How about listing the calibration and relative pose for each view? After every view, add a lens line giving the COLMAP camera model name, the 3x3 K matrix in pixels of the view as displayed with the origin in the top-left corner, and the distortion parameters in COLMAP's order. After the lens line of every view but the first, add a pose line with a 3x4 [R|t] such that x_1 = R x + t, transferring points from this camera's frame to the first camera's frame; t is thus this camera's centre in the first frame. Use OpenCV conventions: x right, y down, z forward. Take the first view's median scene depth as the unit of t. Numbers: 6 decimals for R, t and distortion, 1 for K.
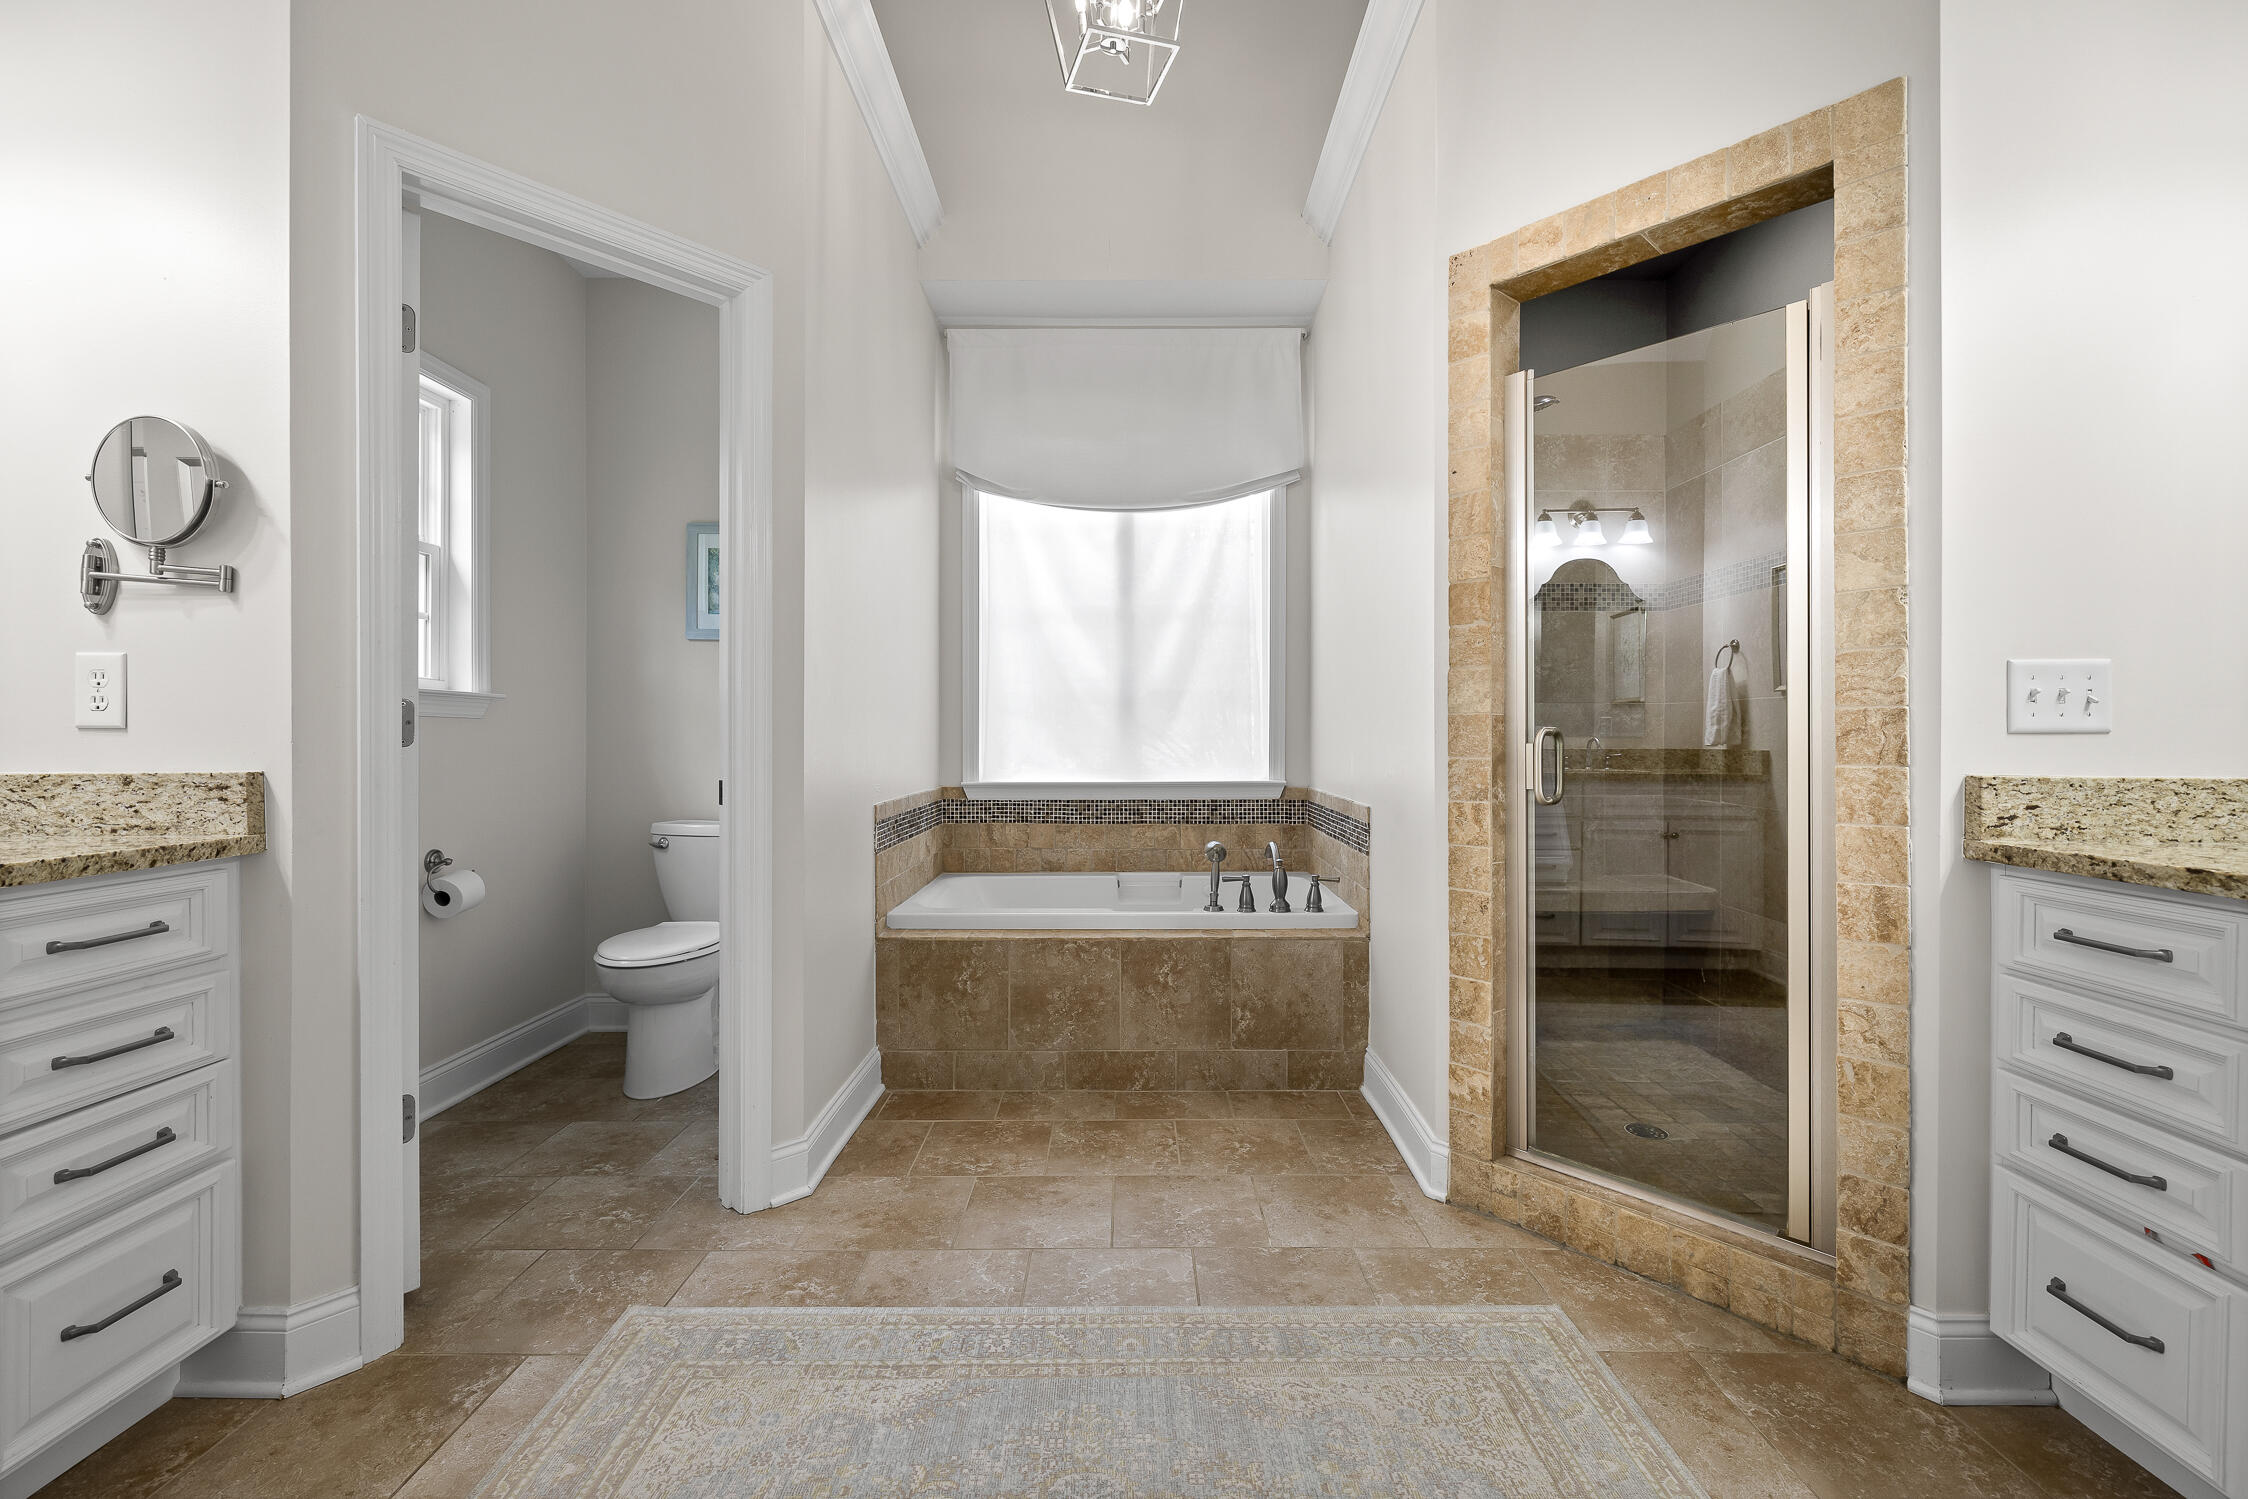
lens RADIAL K [[932.7, 0, 1125.3], [0, 932.7, 748.0], [0, 0, 1]] dist [0.001724, -0.000662]
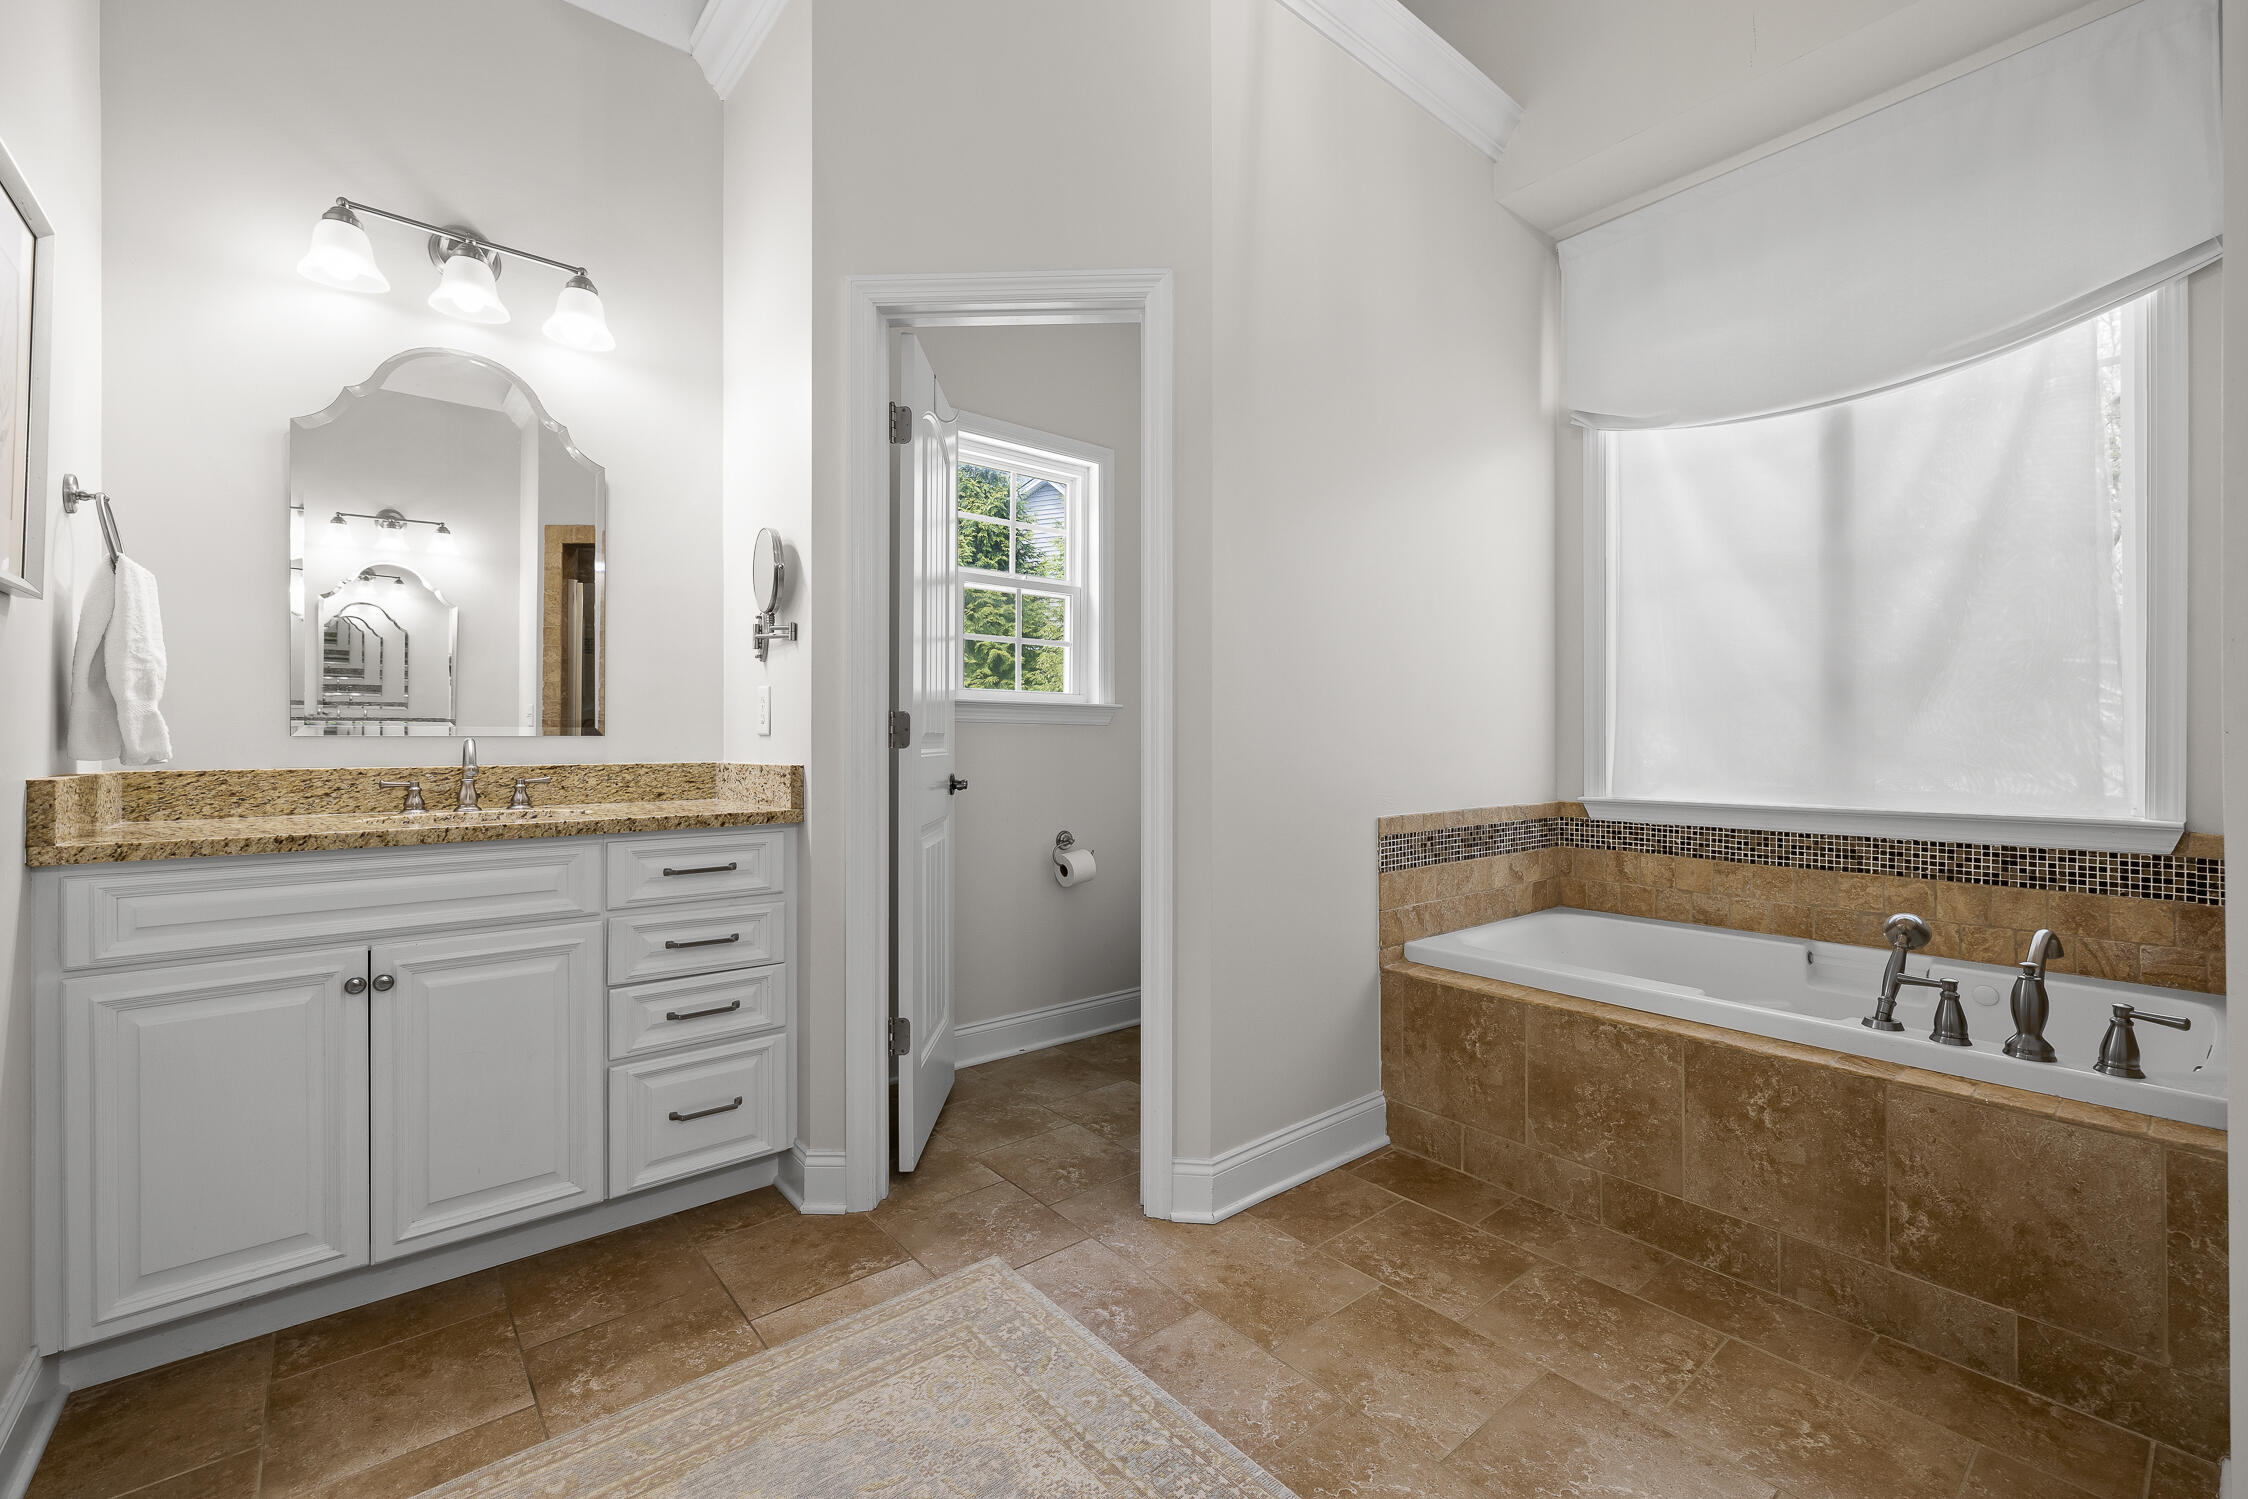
lens RADIAL K [[932.7, 0, 1125.0], [0, 932.7, 744.3], [0, 0, 1]] dist [0.001724, -0.000662]
pose [[0.645969, 0.002800, -0.763358, 0.252203], [-0.009142, 0.999950, -0.004068, -0.002701], [0.763309, 0.009606, 0.645963, 0.243552]]
